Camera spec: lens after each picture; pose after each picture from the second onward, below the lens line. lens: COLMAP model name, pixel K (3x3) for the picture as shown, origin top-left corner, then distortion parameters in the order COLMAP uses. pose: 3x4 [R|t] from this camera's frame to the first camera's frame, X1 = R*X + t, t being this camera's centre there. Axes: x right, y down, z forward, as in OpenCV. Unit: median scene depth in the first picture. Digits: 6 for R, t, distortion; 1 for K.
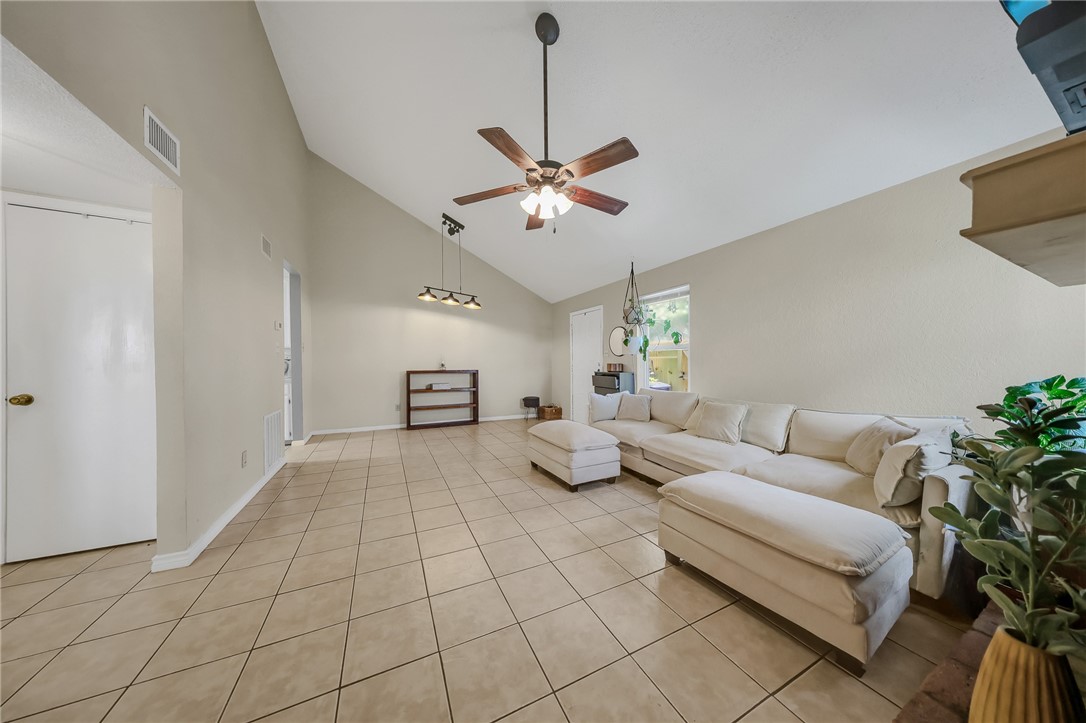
lens RADIAL K [[316.6, 0, 549.3], [0, 316.6, 367.9], [0, 0, 1]] dist [0.002251, 0.000048]
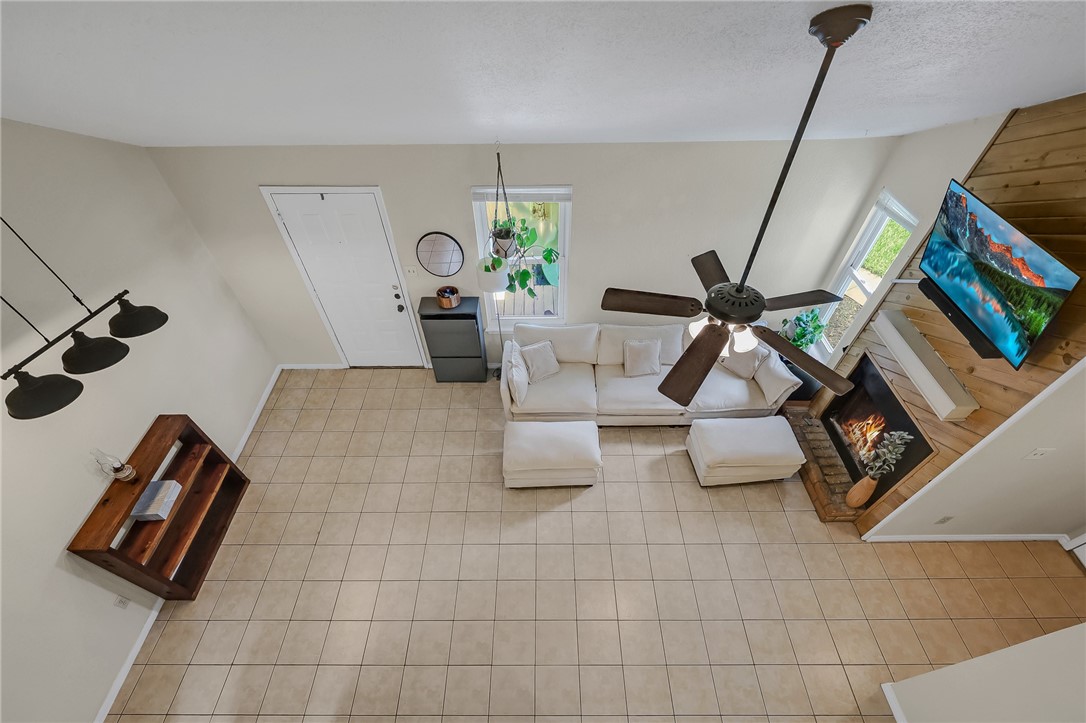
lens RADIAL K [[438.9, 0, 532.8], [0, 438.9, 439.7], [0, 0, 1]] dist [0.001425, -0.001424]
pose [[0.468153, -0.693229, 0.547966, -0.417994], [0.035394, 0.634331, 0.772251, -0.503905], [-0.882938, -0.342137, 0.321500, 0.407850]]
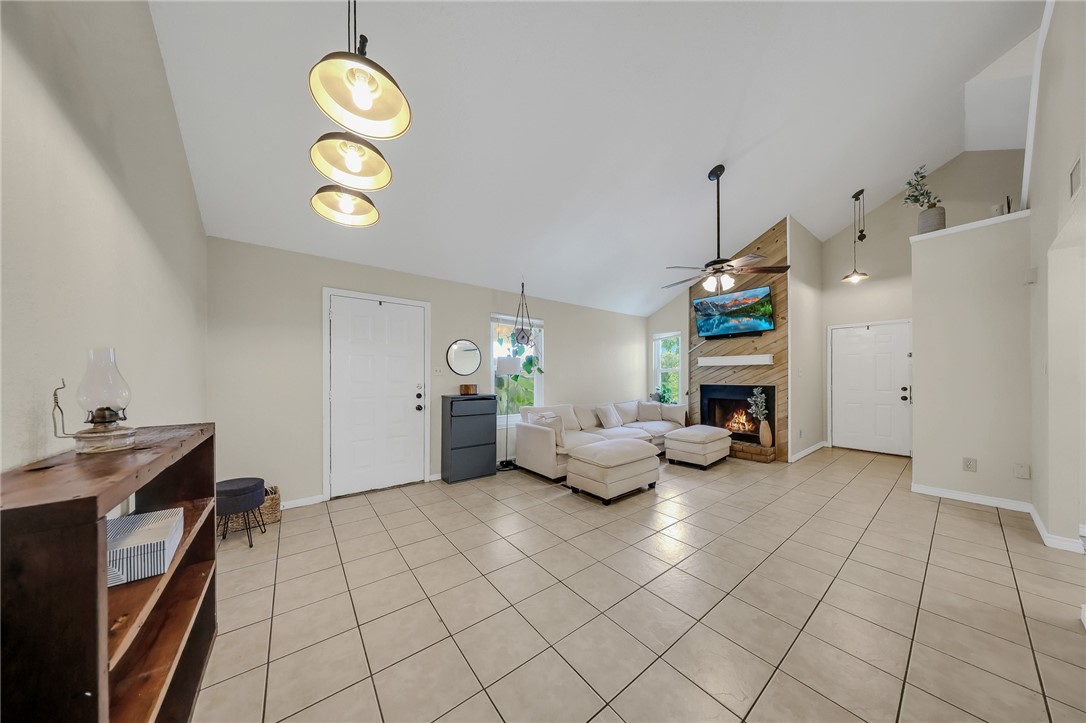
lens RADIAL K [[316.6, 0, 538.5], [0, 316.6, 379.9], [0, 0, 1]] dist [0.002251, 0.000048]
pose [[-0.159643, -0.002843, 0.987171, -0.597298], [0.020003, 0.999781, 0.006114, -0.026013], [-0.986972, 0.020722, -0.159551, 0.905051]]
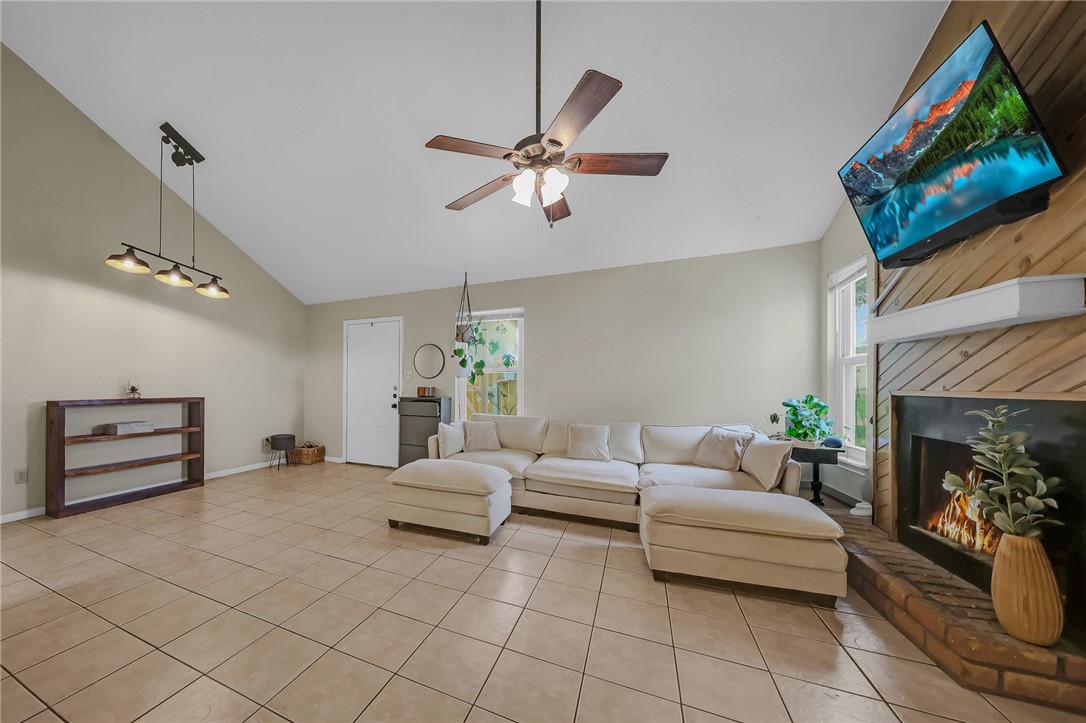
lens RADIAL K [[367.3, 0, 456.2], [0, 367.3, 389.0], [0, 0, 1]] dist [-0.001665, 0.000009]
pose [[0.798653, 0.000337, 0.601792, -0.305151], [0.005975, 0.999946, -0.008490, -0.000068], [-0.601762, 0.010376, 0.798608, 0.159745]]
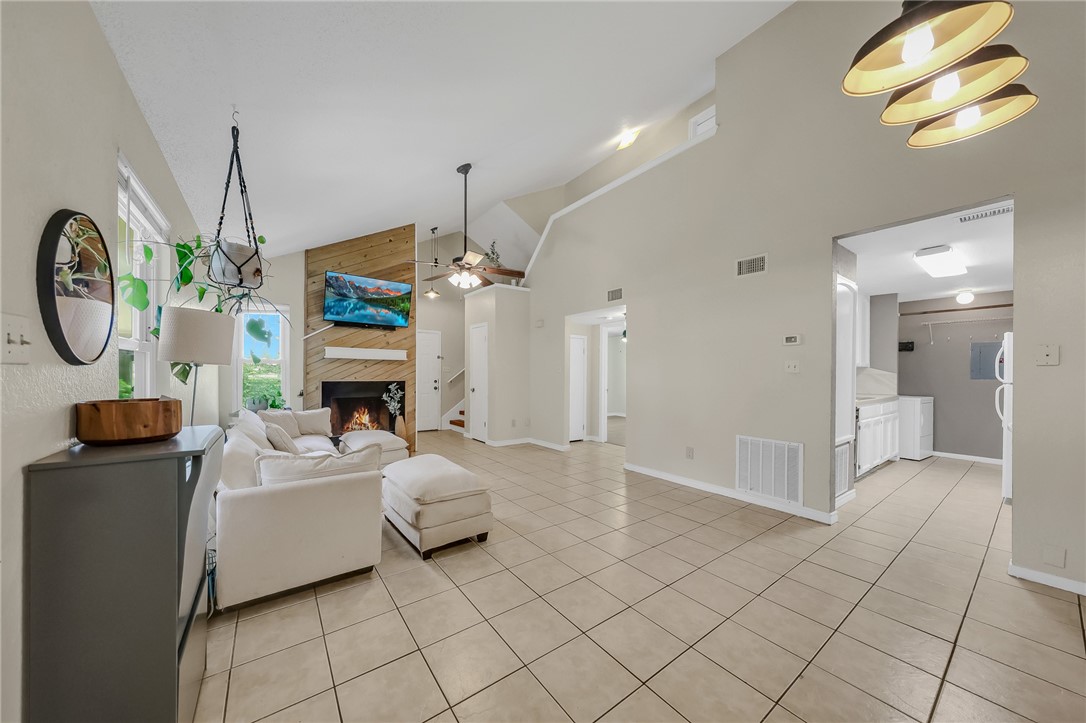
lens RADIAL K [[367.3, 0, 531.6], [0, 367.3, 372.3], [0, 0, 1]] dist [-0.001665, 0.000009]
pose [[-0.987658, -0.004625, -0.156559, -0.015210], [-0.007278, 0.999839, 0.016374, -0.036422], [0.156458, 0.017311, -0.987533, 1.220071]]
